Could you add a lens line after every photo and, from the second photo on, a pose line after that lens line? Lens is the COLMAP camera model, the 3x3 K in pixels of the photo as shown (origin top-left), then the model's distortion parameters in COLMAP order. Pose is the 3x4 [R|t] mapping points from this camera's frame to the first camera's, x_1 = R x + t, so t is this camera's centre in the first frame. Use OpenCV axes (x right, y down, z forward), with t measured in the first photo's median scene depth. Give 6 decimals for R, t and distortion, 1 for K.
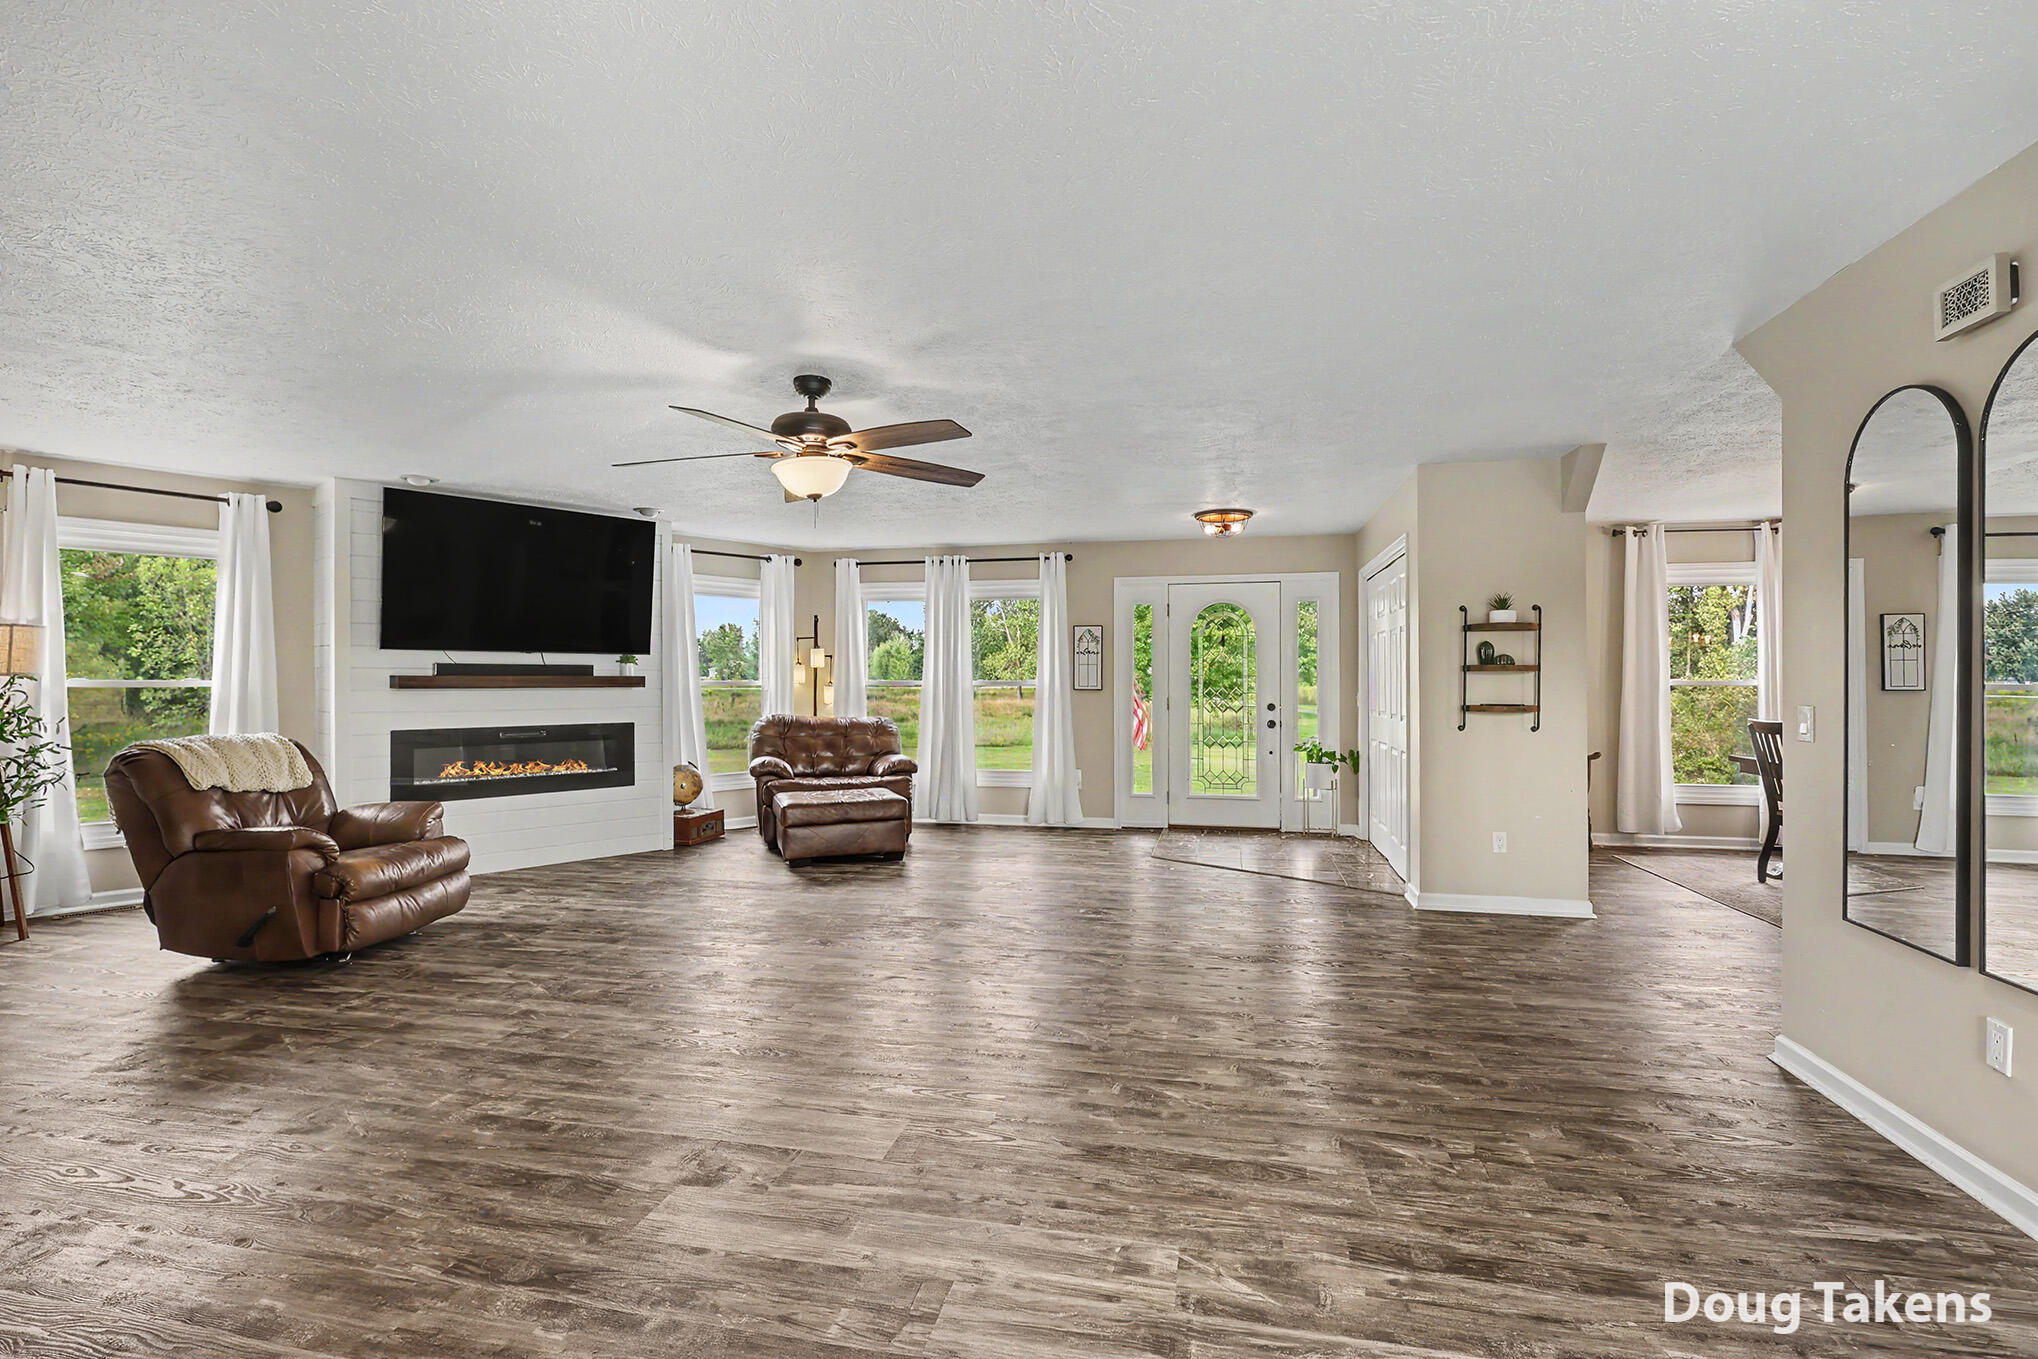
lens RADIAL K [[955.9, 0, 1026.5], [0, 955.9, 686.4], [0, 0, 1]] dist [0.001157, 0.000135]
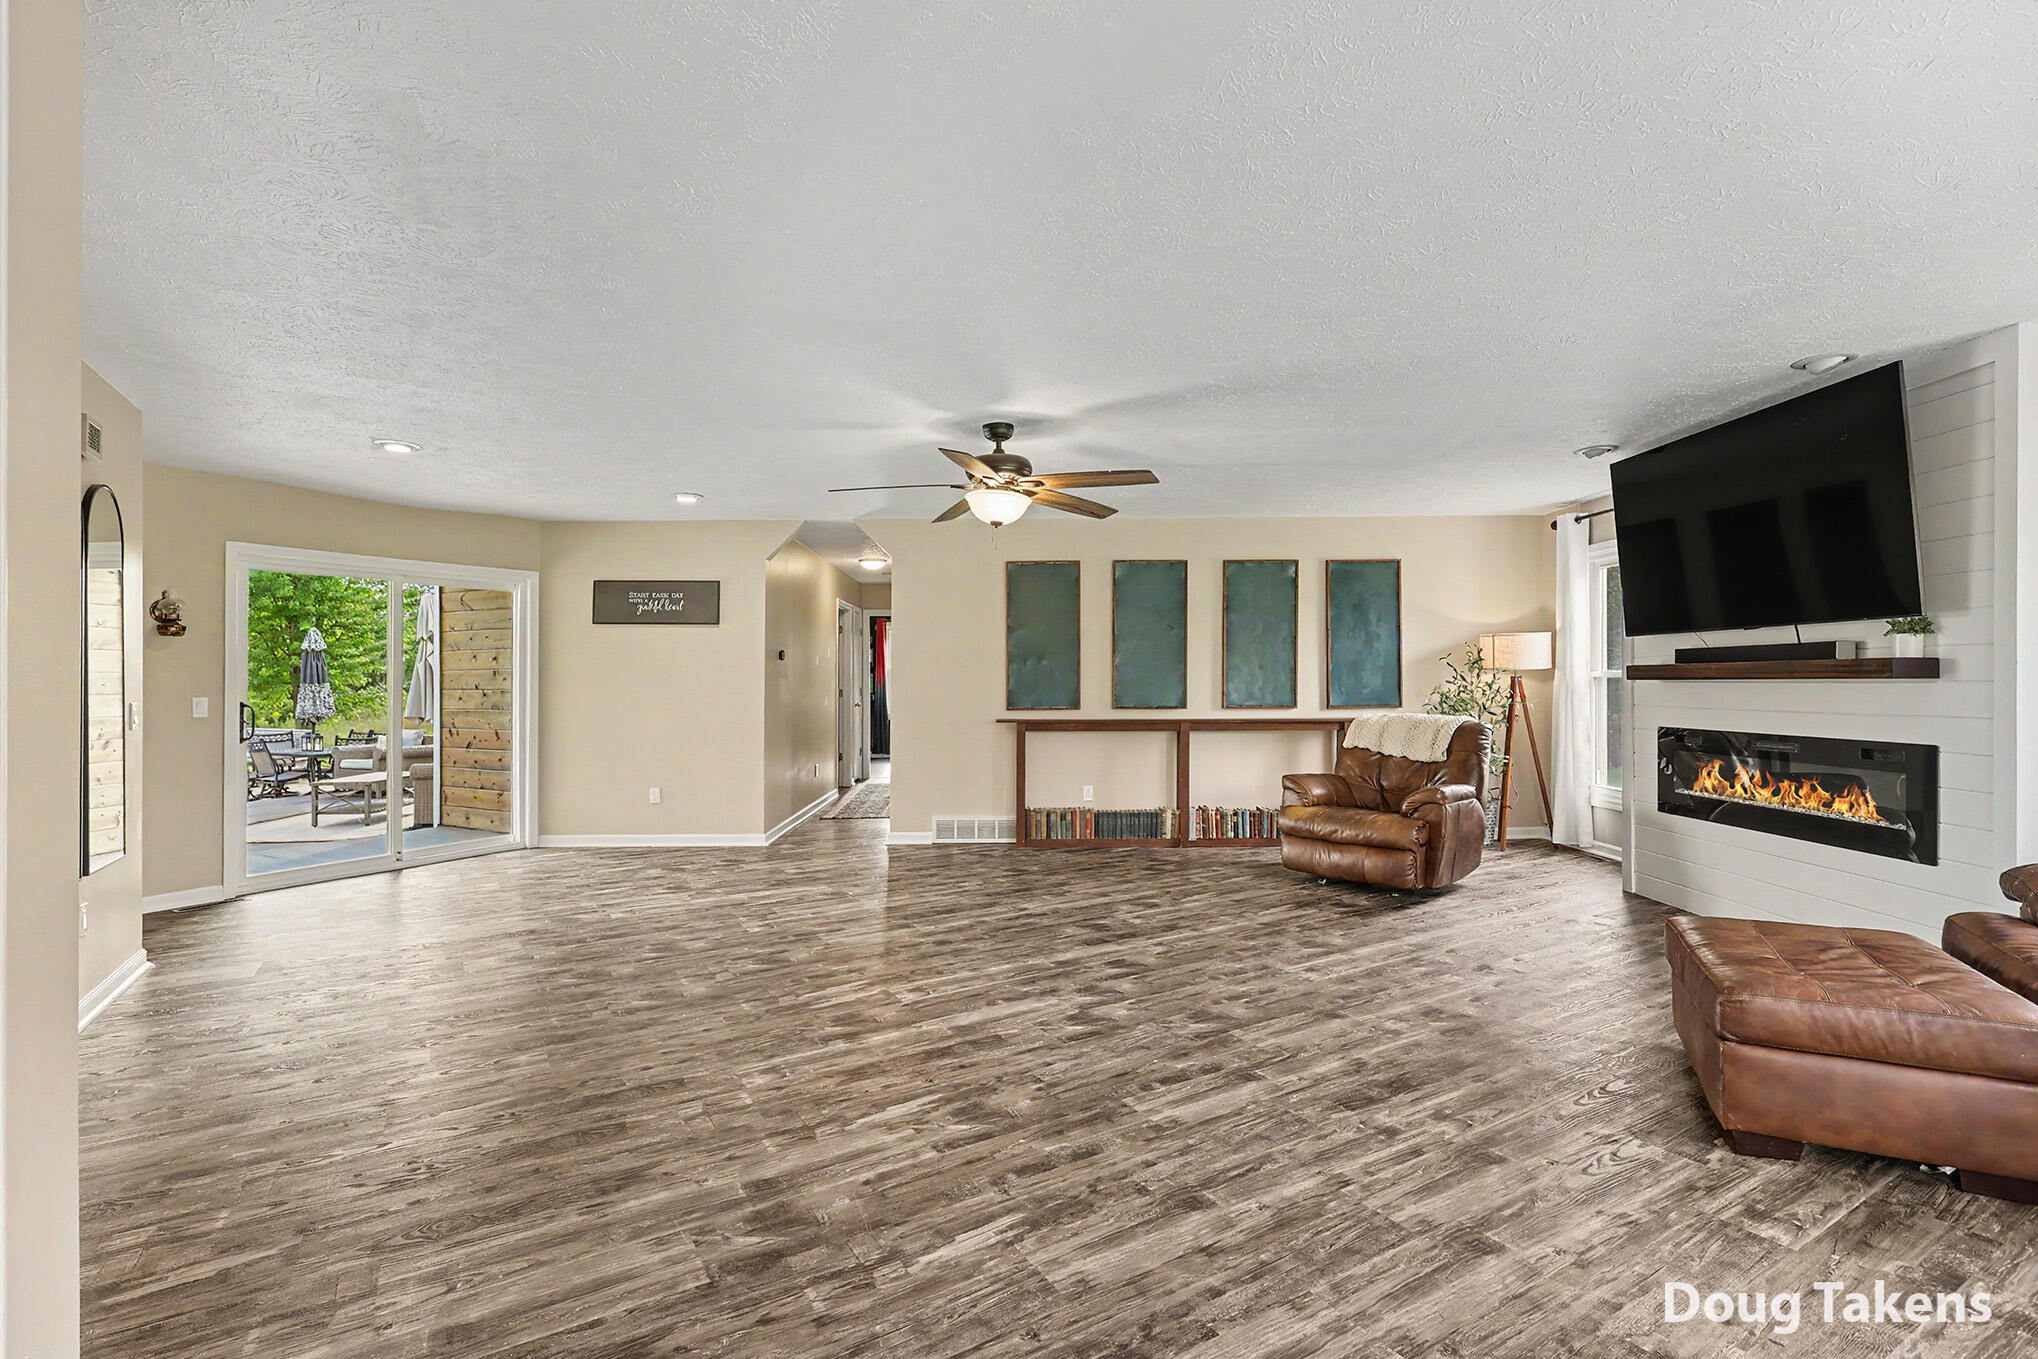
lens RADIAL K [[955.9, 0, 1028.7], [0, 955.9, 675.6], [0, 0, 1]] dist [0.001157, 0.000135]
pose [[-0.722587, 0.002501, -0.691275, 0.339257], [0.003571, 0.999994, -0.000115, -0.002589], [0.691271, -0.002552, -0.722592, 1.120819]]
